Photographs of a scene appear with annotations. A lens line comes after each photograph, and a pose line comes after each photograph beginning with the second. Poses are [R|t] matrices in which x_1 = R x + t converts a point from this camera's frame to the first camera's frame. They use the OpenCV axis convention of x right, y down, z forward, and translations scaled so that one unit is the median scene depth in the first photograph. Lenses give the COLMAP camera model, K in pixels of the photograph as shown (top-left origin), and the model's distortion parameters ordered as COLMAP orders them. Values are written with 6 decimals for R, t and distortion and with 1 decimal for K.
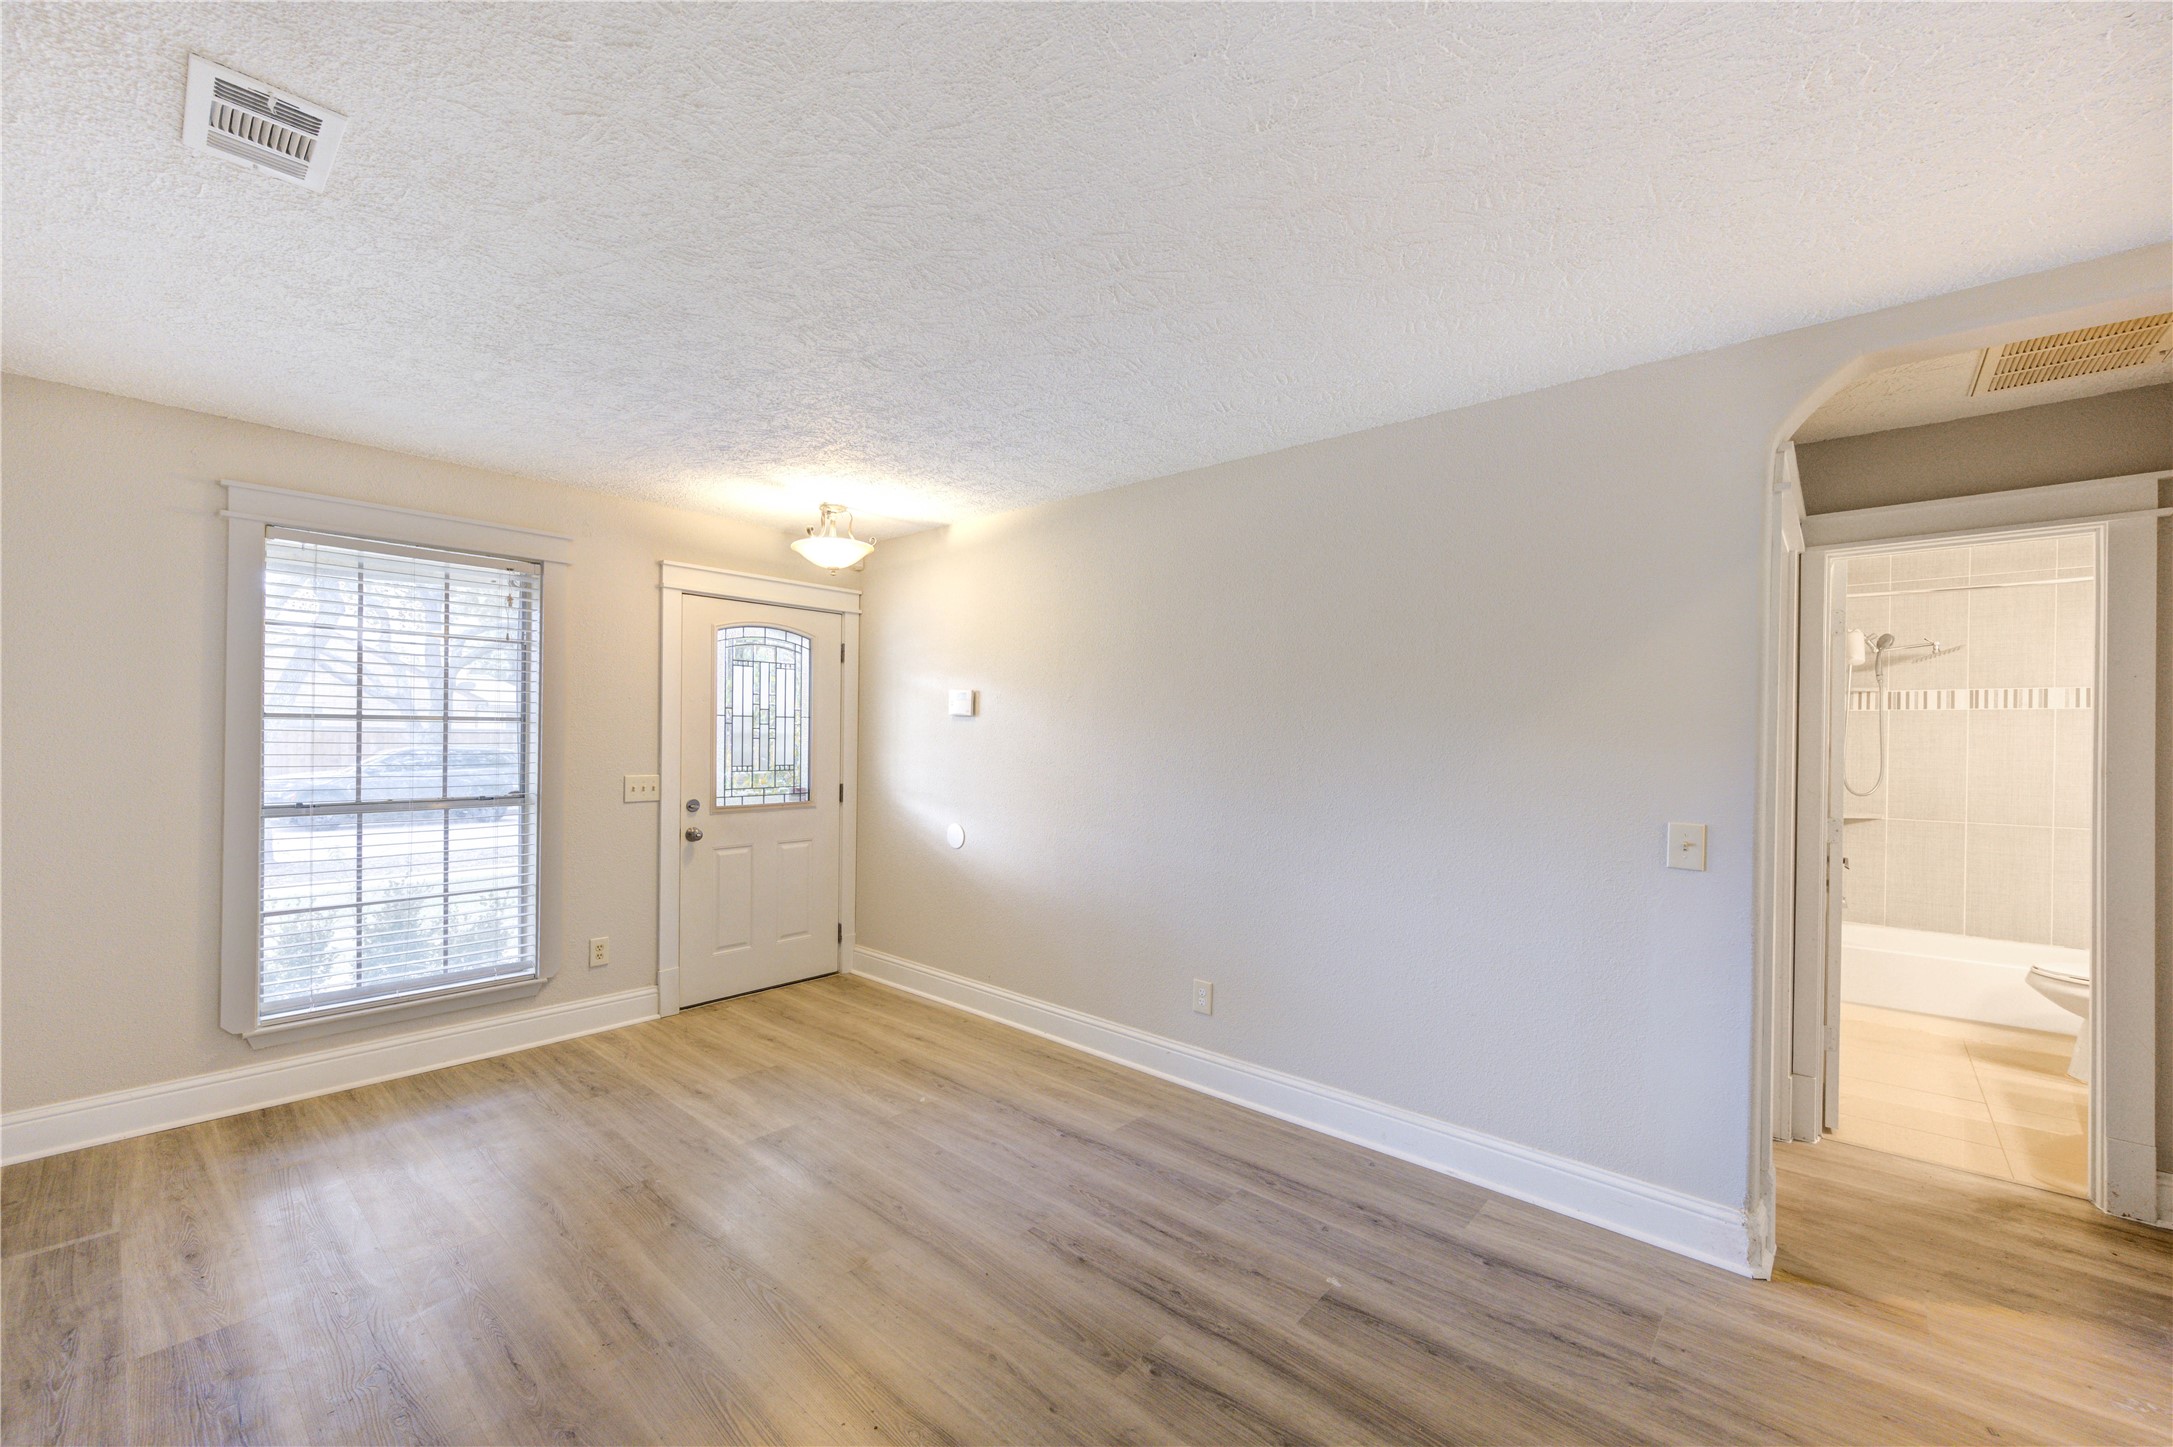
lens RADIAL K [[855.4, 0, 1135.5], [0, 855.4, 743.7], [0, 0, 1]] dist [0.000179, -0.000333]
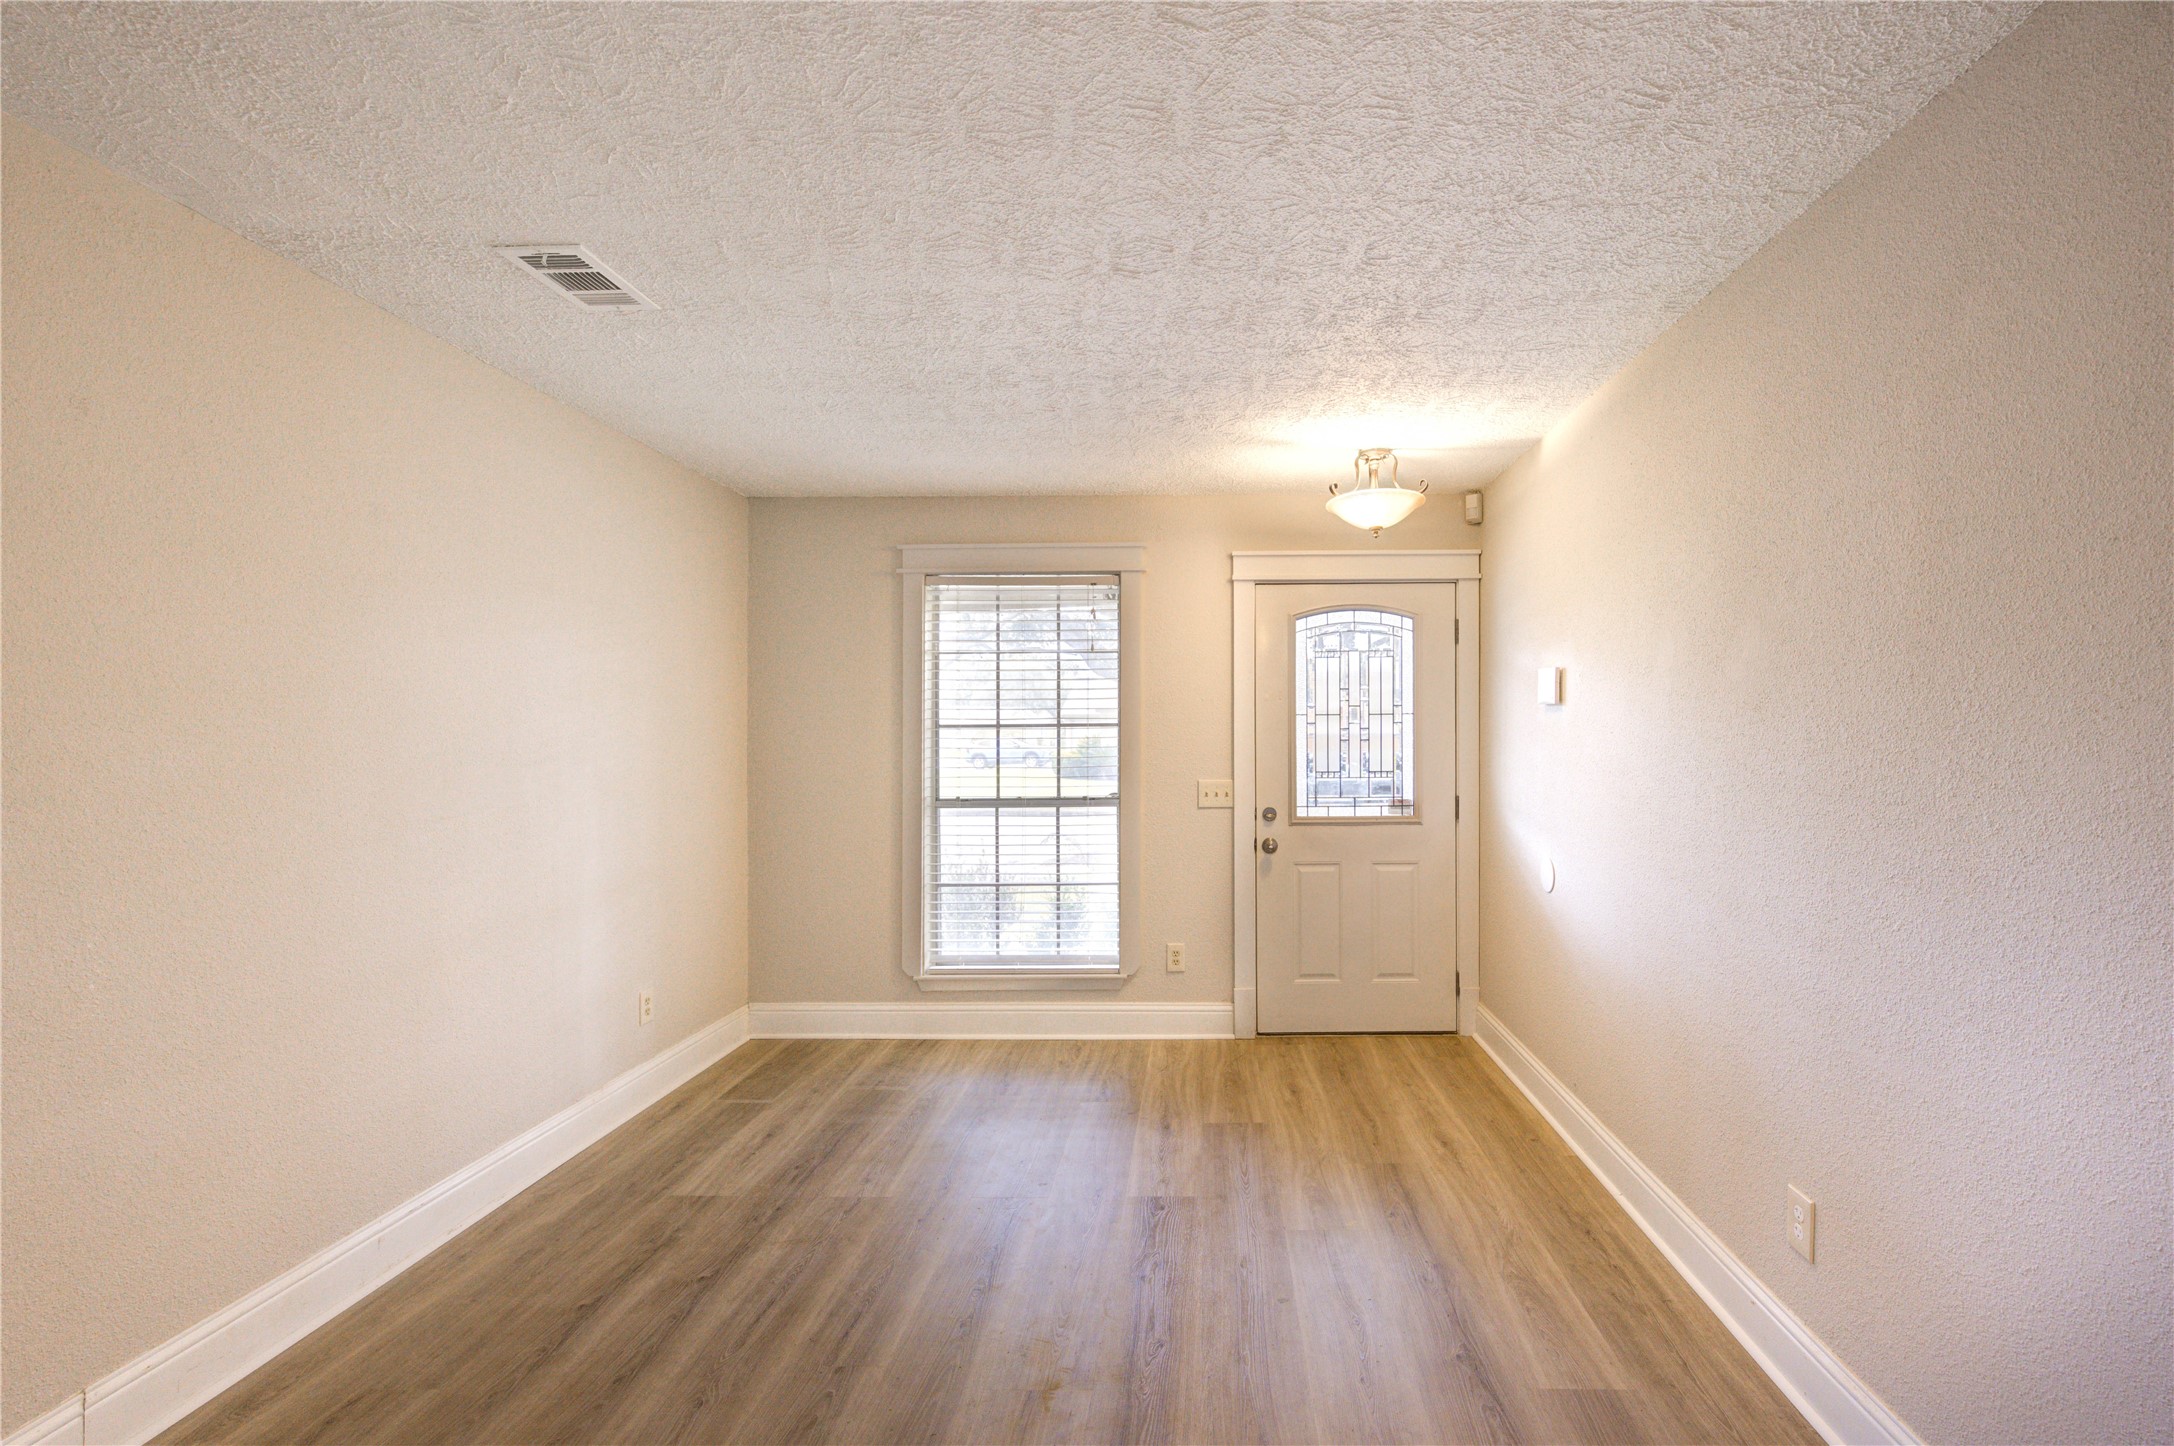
lens RADIAL K [[998.3, 0, 1198.7], [0, 998.3, 740.4], [0, 0, 1]] dist [0.001190, -0.000228]
pose [[0.633976, -0.011601, -0.773266, 0.295534], [0.007114, 0.999933, -0.009169, 0.002831], [0.773320, 0.000312, 0.634016, 0.299589]]
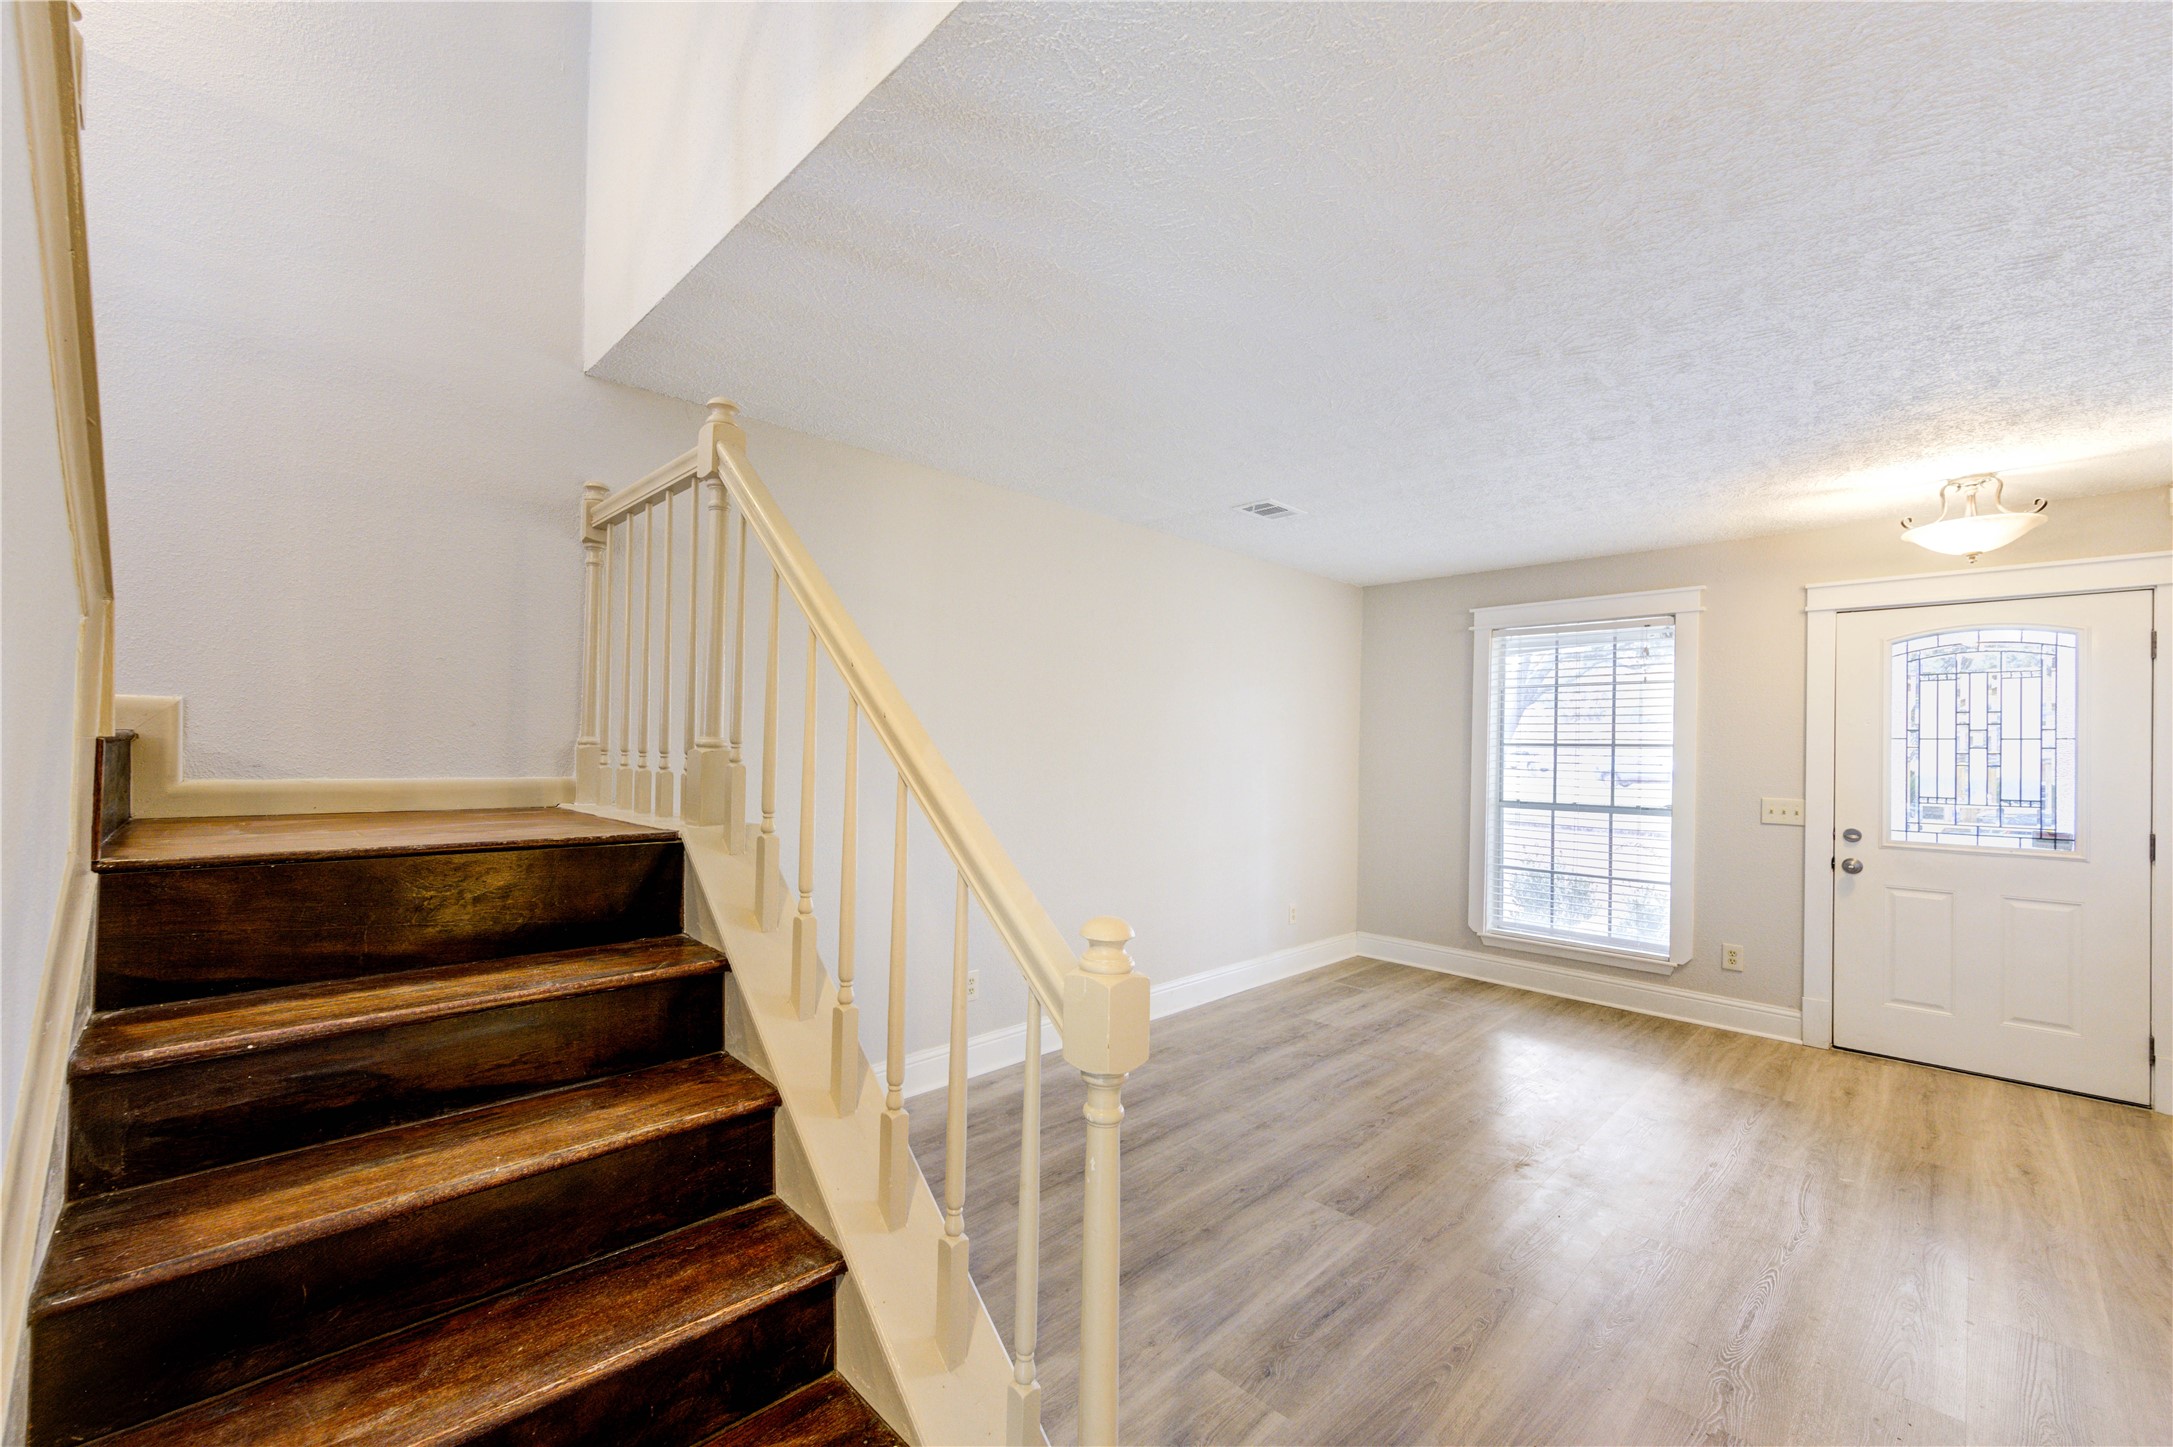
lens RADIAL K [[900.9, 0, 1004.4], [0, 900.9, 735.6], [0, 0, 1]] dist [-0.000602, -0.000322]
pose [[-0.130862, -0.023248, -0.991128, 0.664861], [-0.024298, 0.999500, -0.020236, 0.006208], [0.991103, 0.021434, -0.131362, 0.231543]]
